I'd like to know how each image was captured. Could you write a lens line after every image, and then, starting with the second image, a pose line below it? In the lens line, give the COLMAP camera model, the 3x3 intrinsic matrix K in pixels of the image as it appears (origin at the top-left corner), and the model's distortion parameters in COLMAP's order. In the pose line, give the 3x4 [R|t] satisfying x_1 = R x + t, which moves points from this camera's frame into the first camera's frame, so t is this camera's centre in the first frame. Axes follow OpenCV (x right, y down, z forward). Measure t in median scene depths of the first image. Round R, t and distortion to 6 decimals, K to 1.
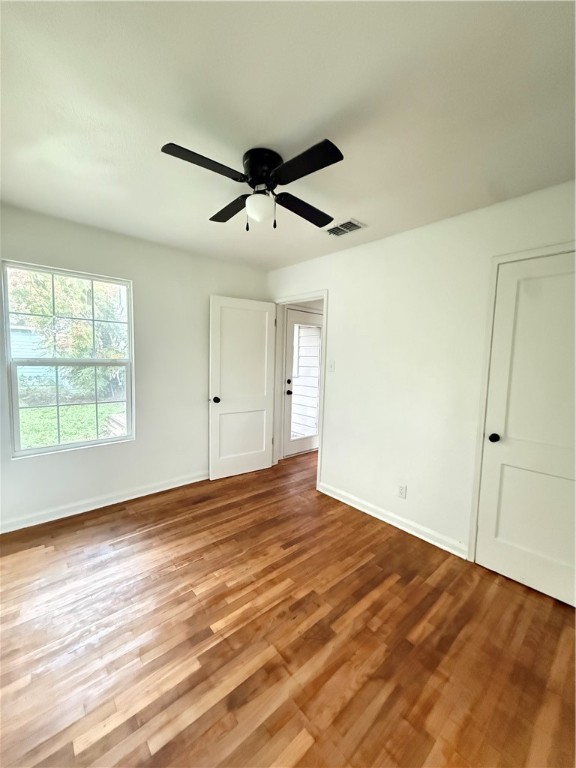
lens RADIAL K [[306.0, 0, 286.5], [0, 306.0, 382.9], [0, 0, 1]] dist [0.000488, -0.000134]
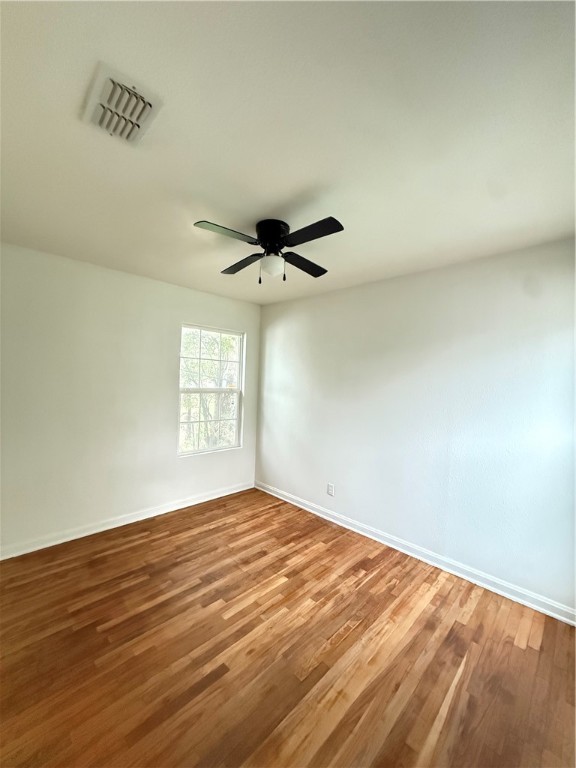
lens RADIAL K [[306.0, 0, 286.5], [0, 306.0, 382.9], [0, 0, 1]] dist [0.000488, -0.000134]
pose [[-0.995625, -0.061069, -0.070726, -0.073278], [-0.067793, 0.992979, 0.096939, -0.211705], [0.064310, 0.101309, -0.992774, 2.004785]]
